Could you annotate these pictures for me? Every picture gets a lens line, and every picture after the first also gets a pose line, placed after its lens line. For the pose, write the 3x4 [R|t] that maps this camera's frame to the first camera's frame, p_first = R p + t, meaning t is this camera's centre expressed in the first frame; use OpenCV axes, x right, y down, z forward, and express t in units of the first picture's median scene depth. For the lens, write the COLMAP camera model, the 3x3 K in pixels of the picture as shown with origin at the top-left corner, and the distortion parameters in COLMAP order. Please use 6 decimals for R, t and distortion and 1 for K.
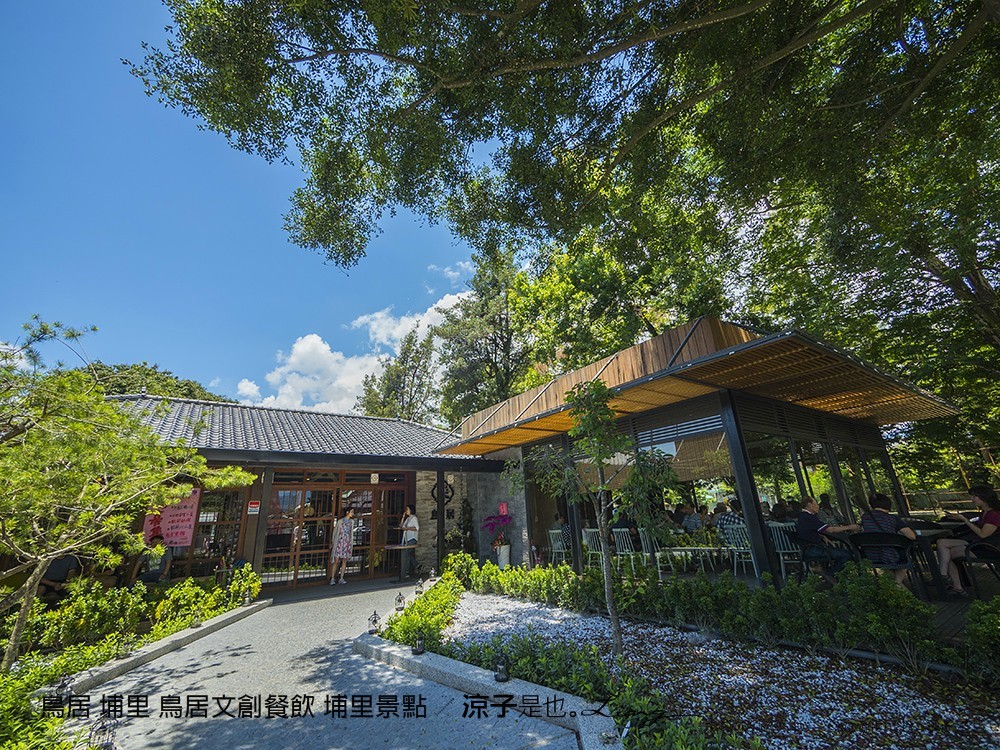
lens RADIAL K [[423.8, 0, 500.0], [0, 423.8, 375.0], [0, 0, 1]] dist [0.001279, 0.000172]
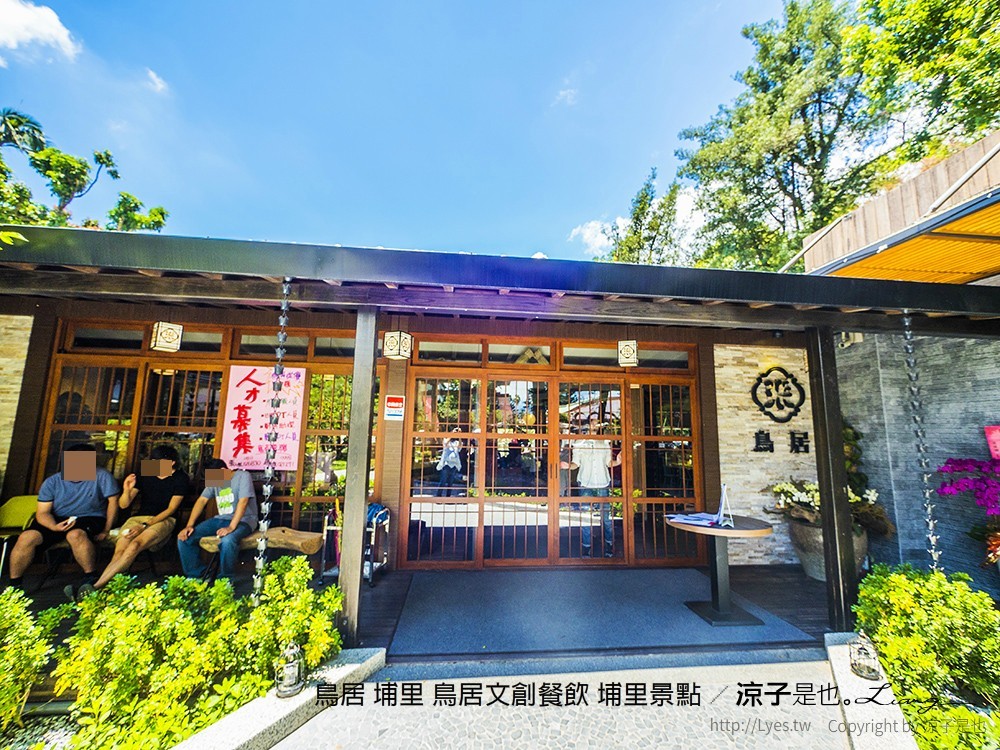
lens RADIAL K [[423.8, 0, 500.0], [0, 423.8, 375.0], [0, 0, 1]] dist [0.001279, 0.000172]
pose [[0.870440, -0.001845, -0.492271, -0.186354], [0.099372, 0.980066, 0.172037, 0.169154], [0.482141, -0.198665, 0.853272, 0.539577]]
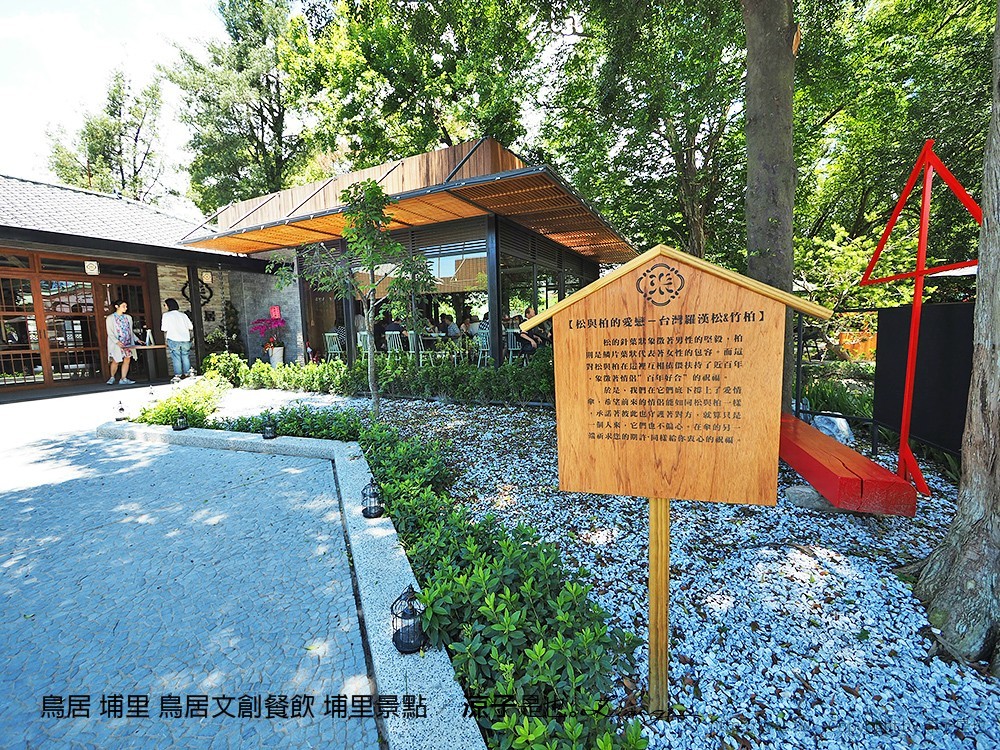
lens RADIAL K [[423.8, 0, 500.0], [0, 423.8, 375.0], [0, 0, 1]] dist [0.001279, 0.000172]
pose [[0.886201, -0.023208, 0.462719, 0.011363], [-0.167770, 0.914887, 0.367199, 0.005849], [-0.431858, -0.403043, 0.806880, -0.058629]]
